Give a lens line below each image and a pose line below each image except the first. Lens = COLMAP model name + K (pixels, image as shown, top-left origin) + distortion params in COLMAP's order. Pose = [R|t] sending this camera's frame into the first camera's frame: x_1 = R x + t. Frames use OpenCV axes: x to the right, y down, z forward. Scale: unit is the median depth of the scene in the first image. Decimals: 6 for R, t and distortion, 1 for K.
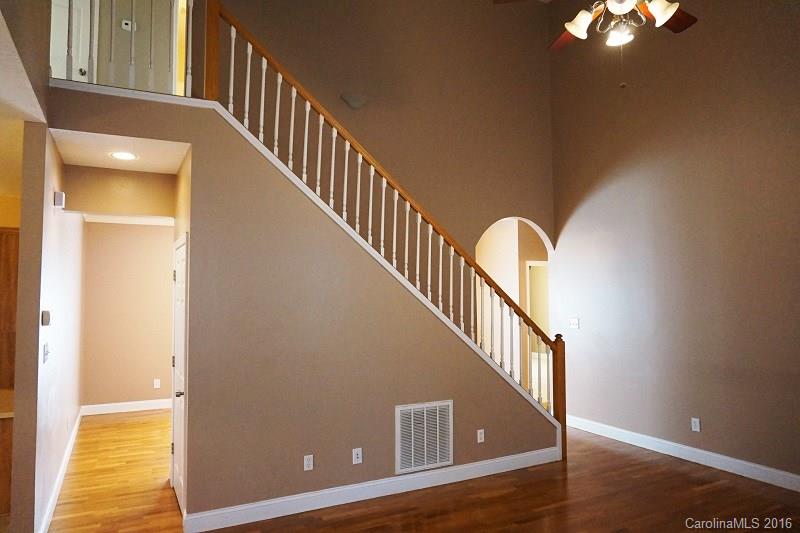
lens RADIAL K [[541.8, 0, 400.0], [0, 541.8, 266.5], [0, 0, 1]] dist [-0.027593, 0.005584]
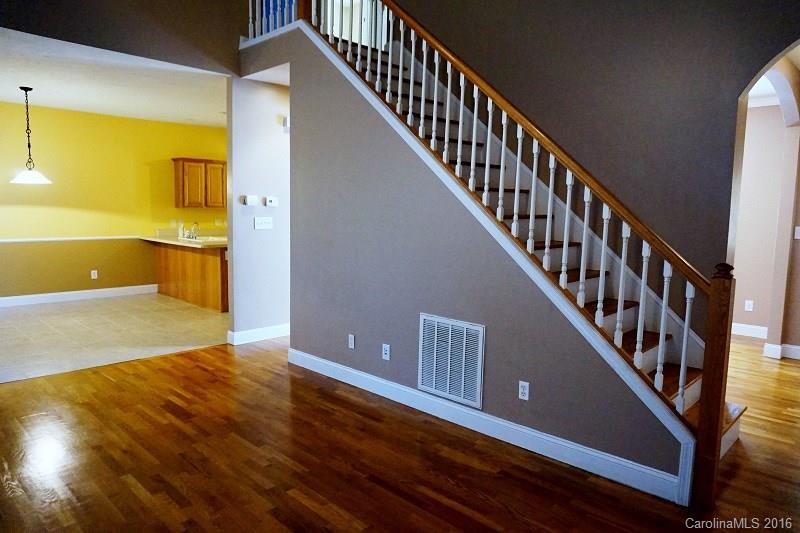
lens RADIAL K [[541.8, 0, 400.0], [0, 541.8, 266.5], [0, 0, 1]] dist [-0.027593, 0.005584]
pose [[0.305885, 0.115382, -0.945051, 0.775137], [0.028393, 0.991082, 0.130192, 0.070794], [0.951645, -0.066657, 0.299881, 0.702327]]
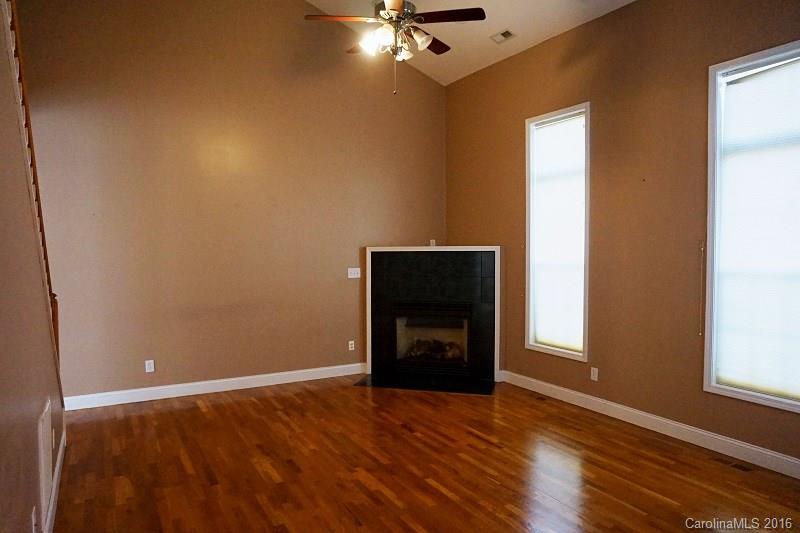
lens RADIAL K [[541.8, 0, 400.0], [0, 541.8, 266.5], [0, 0, 1]] dist [-0.027593, 0.005584]
pose [[-0.030823, -0.024385, 0.999227, -0.606043], [-0.058994, 0.998004, 0.022535, 0.047852], [-0.997782, -0.058254, -0.032200, 0.616392]]
